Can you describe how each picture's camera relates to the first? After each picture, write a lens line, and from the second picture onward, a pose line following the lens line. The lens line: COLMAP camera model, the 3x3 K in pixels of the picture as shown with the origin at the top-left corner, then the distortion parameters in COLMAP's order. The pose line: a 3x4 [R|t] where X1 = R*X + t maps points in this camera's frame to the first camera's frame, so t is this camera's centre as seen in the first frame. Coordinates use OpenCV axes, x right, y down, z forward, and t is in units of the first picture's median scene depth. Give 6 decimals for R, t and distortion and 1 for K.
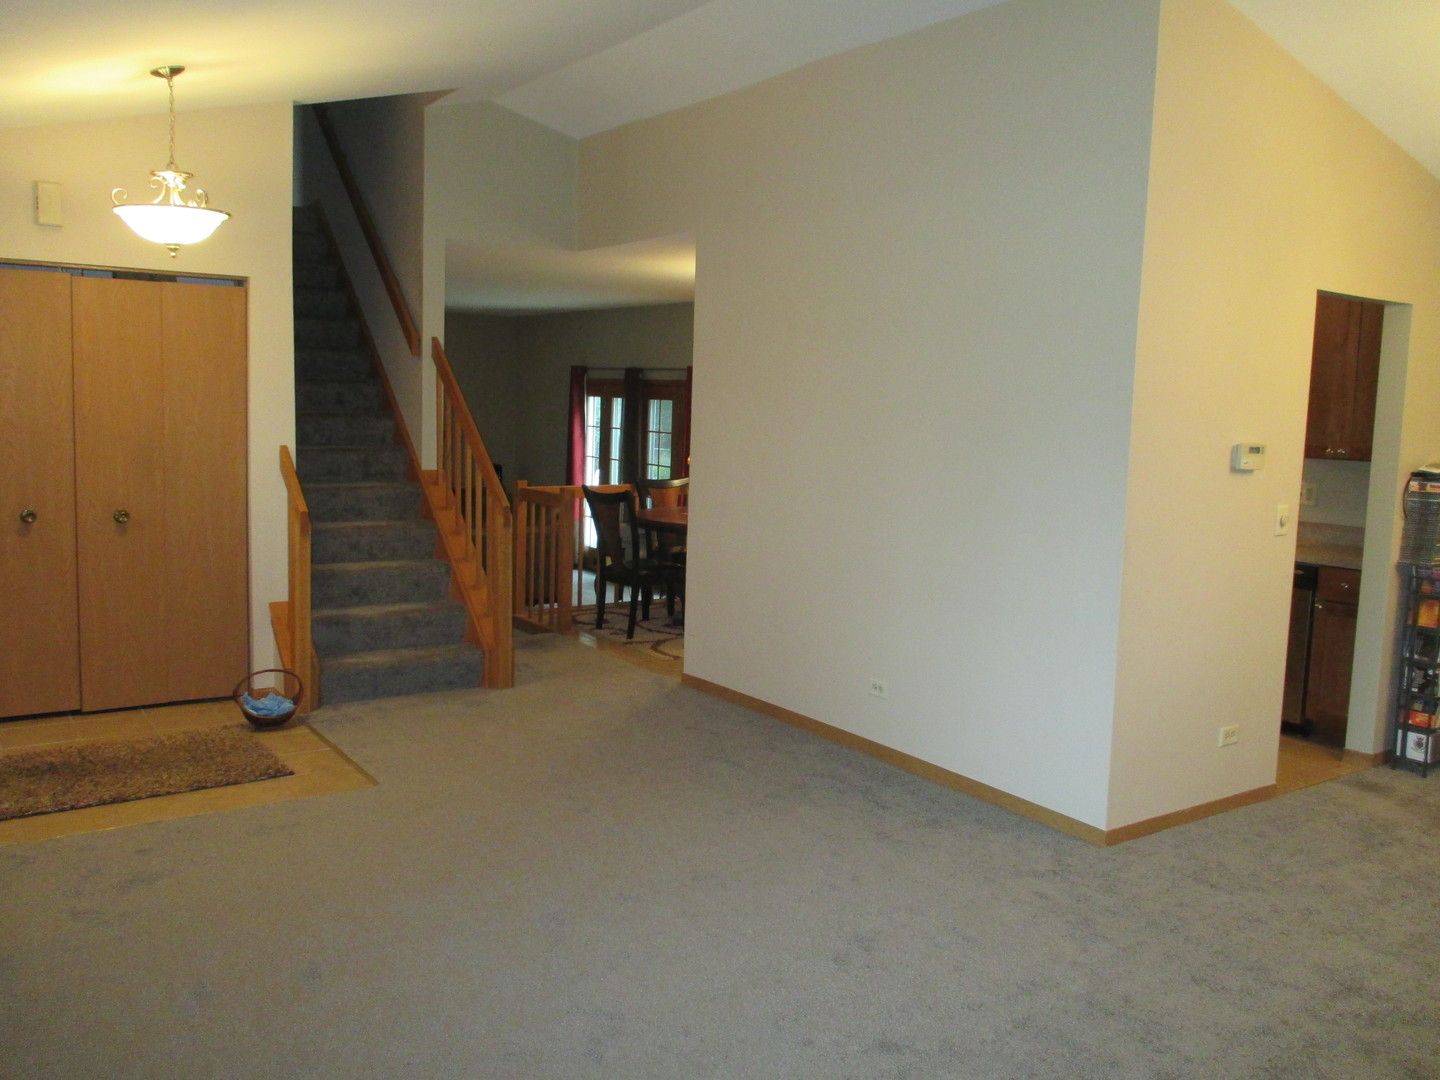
lens RADIAL K [[1200.8, 0, 719.5], [0, 1200.8, 539.3], [0, 0, 1]] dist [-0.018291, -0.008181]
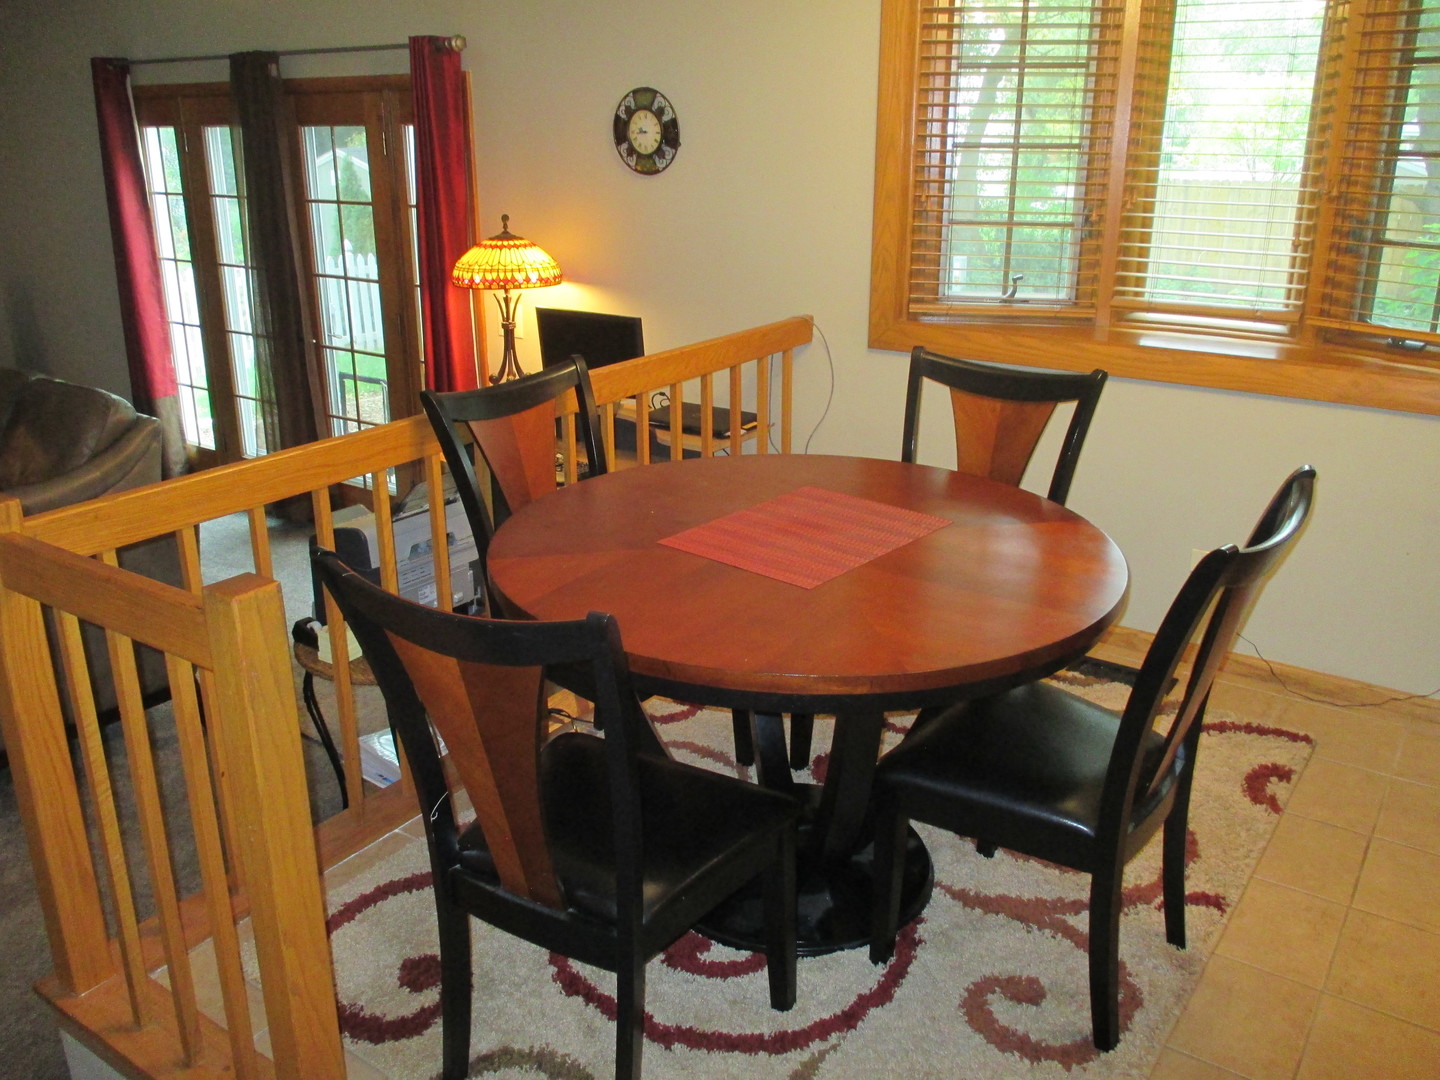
lens RADIAL K [[1200.8, 0, 713.3], [0, 1200.8, 537.4], [0, 0, 1]] dist [-0.018291, -0.008181]
pose [[0.938799, -0.152539, 0.308849, -0.015720], [0.080559, 0.968967, 0.233694, -0.012583], [-0.334912, -0.194511, 0.921954, 0.107259]]
